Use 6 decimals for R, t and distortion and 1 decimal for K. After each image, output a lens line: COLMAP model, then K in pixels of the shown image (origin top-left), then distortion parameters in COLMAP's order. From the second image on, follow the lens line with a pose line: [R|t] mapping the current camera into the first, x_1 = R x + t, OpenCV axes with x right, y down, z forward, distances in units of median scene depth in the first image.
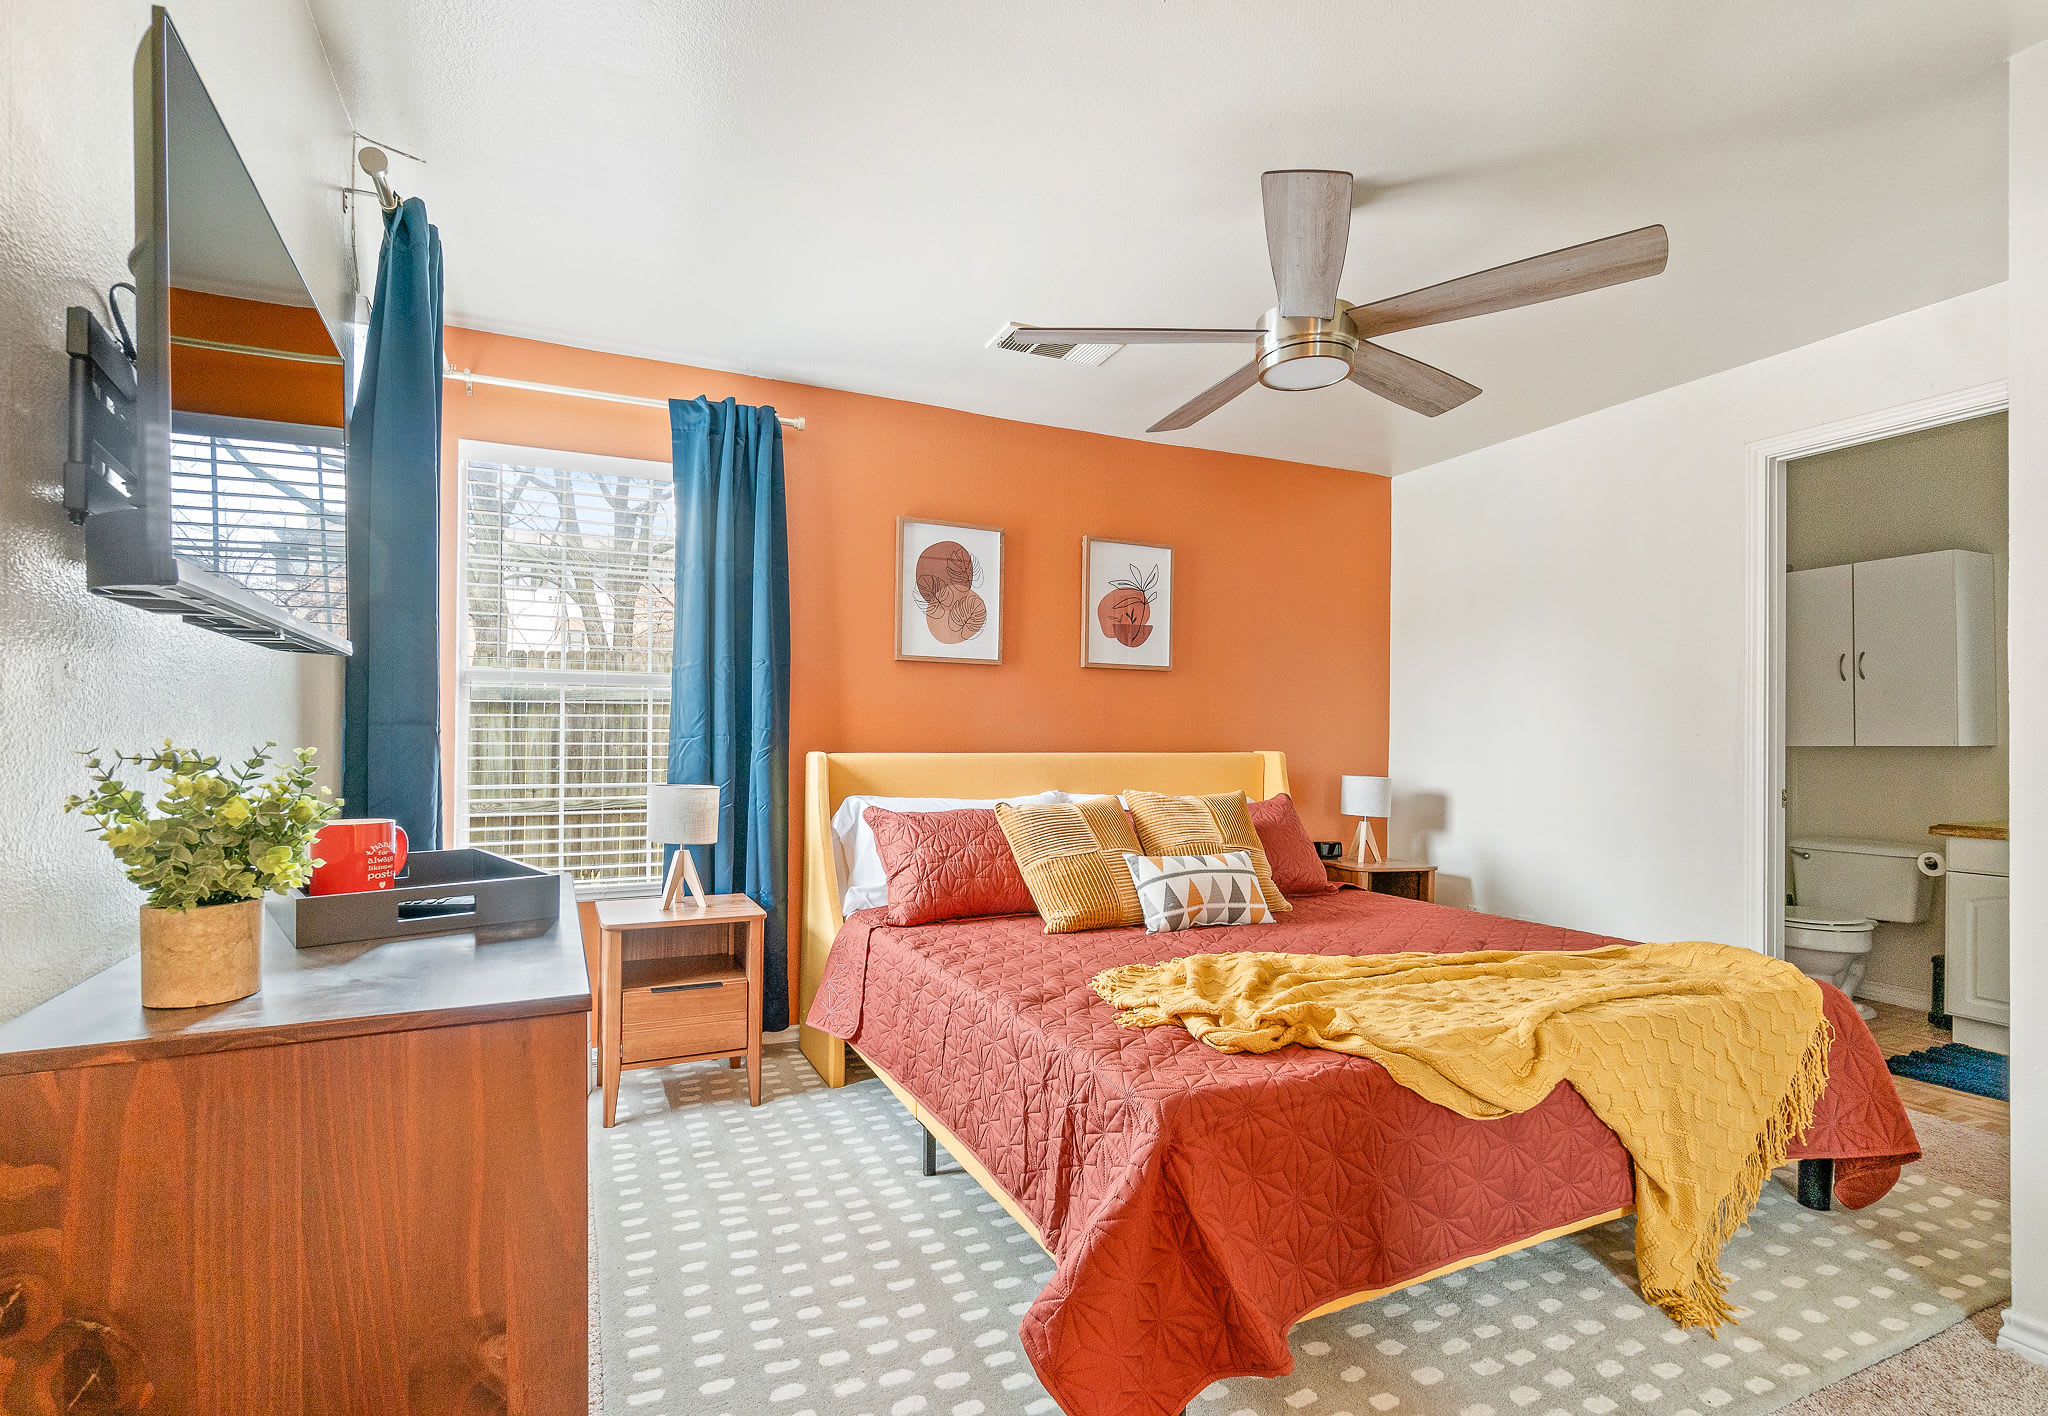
lens RADIAL K [[921.0, 0, 974.0], [0, 921.0, 738.1], [0, 0, 1]] dist [-0.001948, 0.000470]
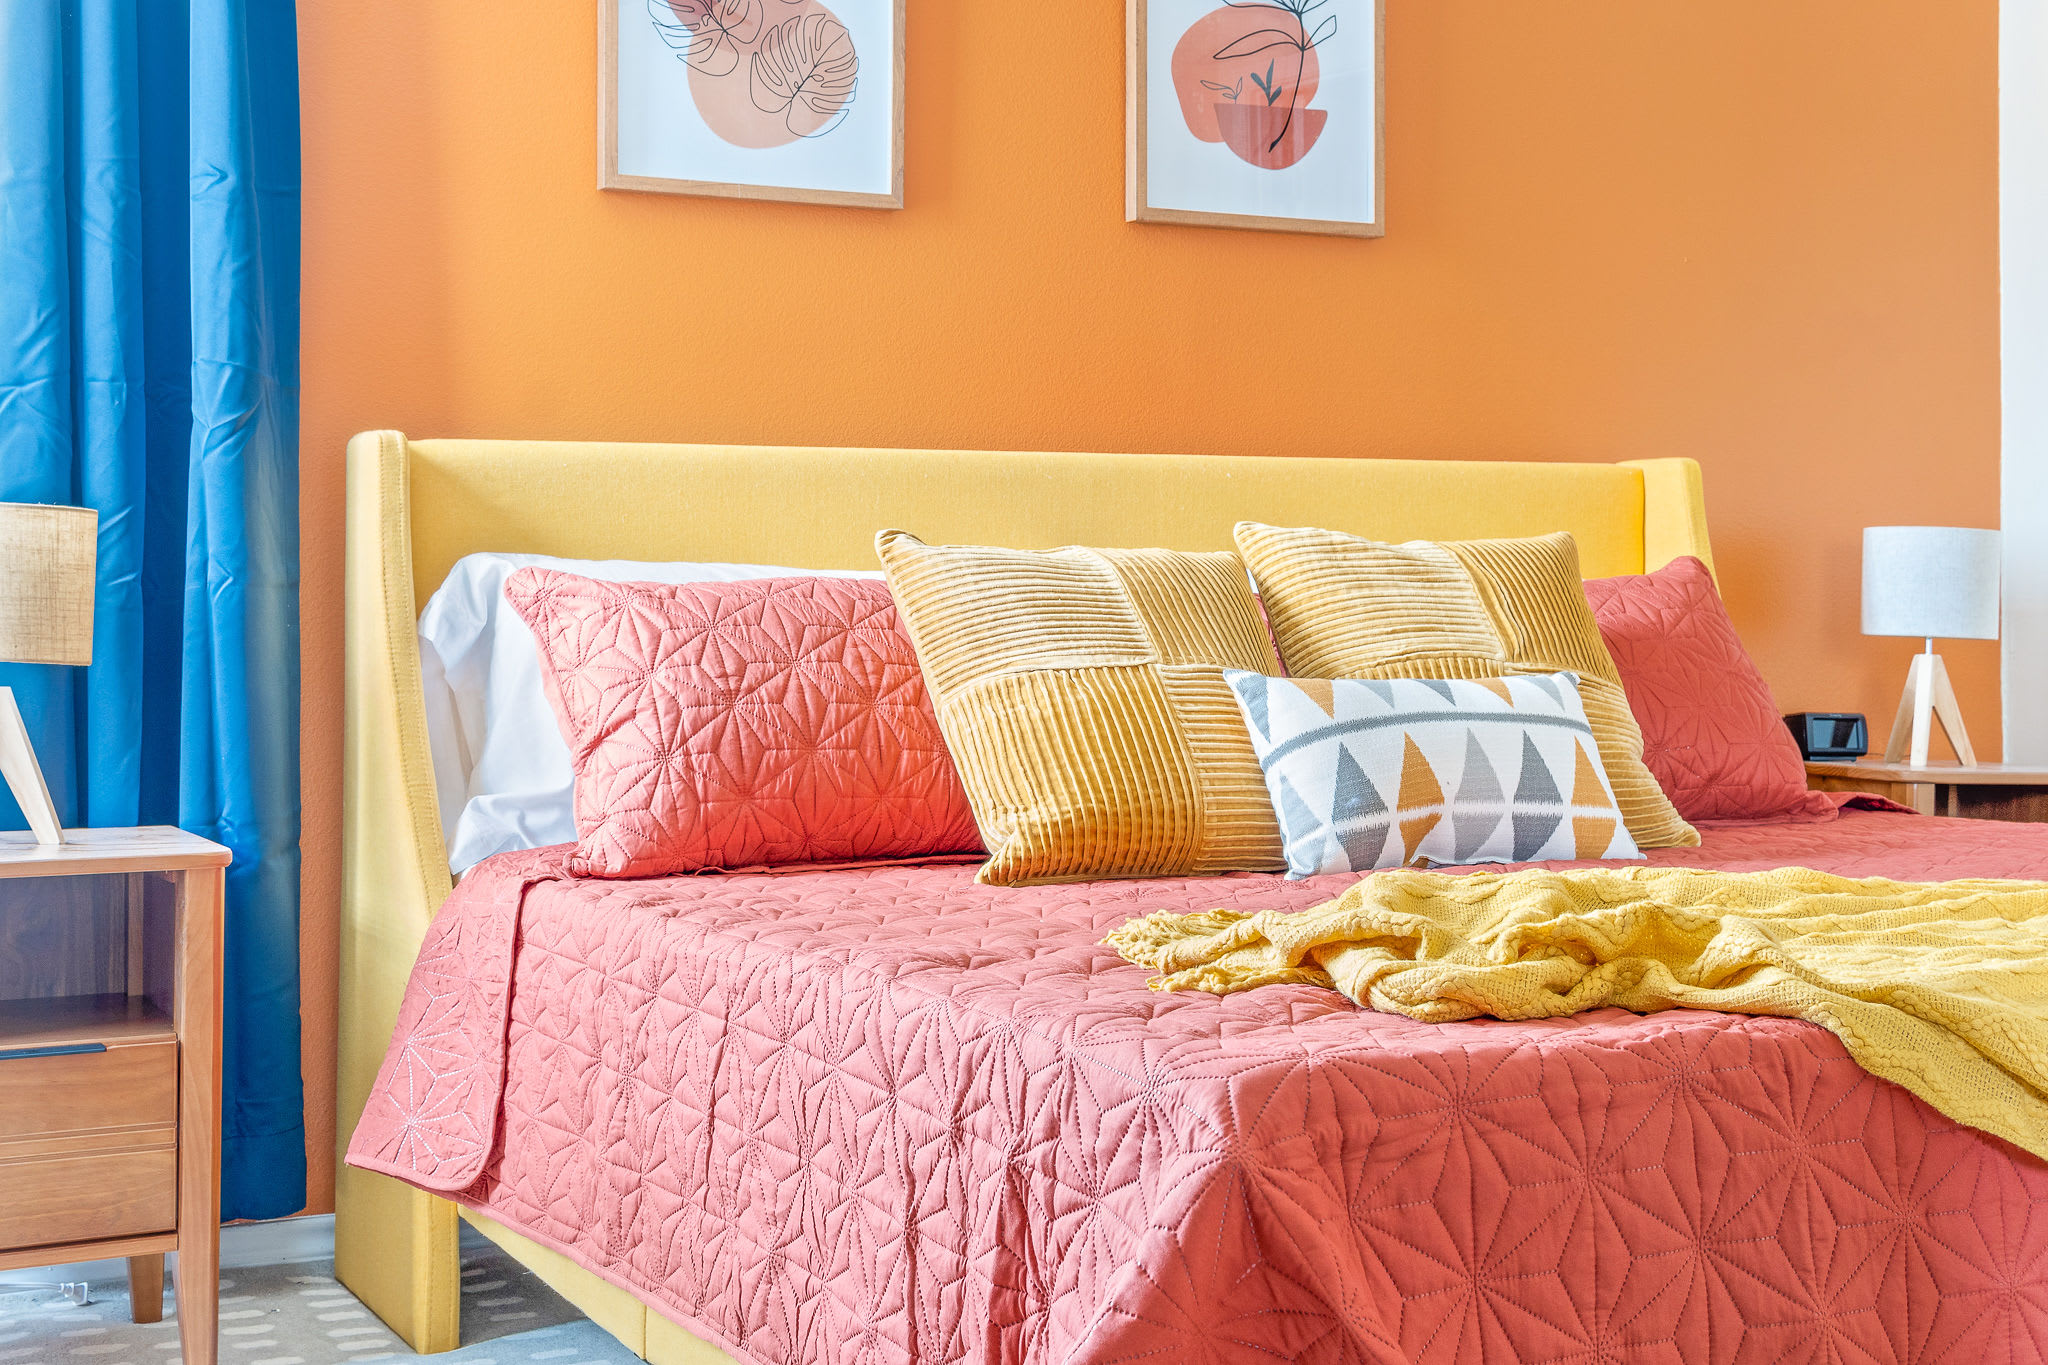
lens RADIAL K [[2713.3, 0, 1004.1], [0, 2713.3, 552.4], [0, 0, 1]] dist [0.032150, 0.000000]
pose [[0.999162, -0.013774, 0.038542, 0.034016], [0.014704, 0.999605, -0.023956, 0.100801], [-0.038197, 0.024503, 0.998970, -0.067152]]
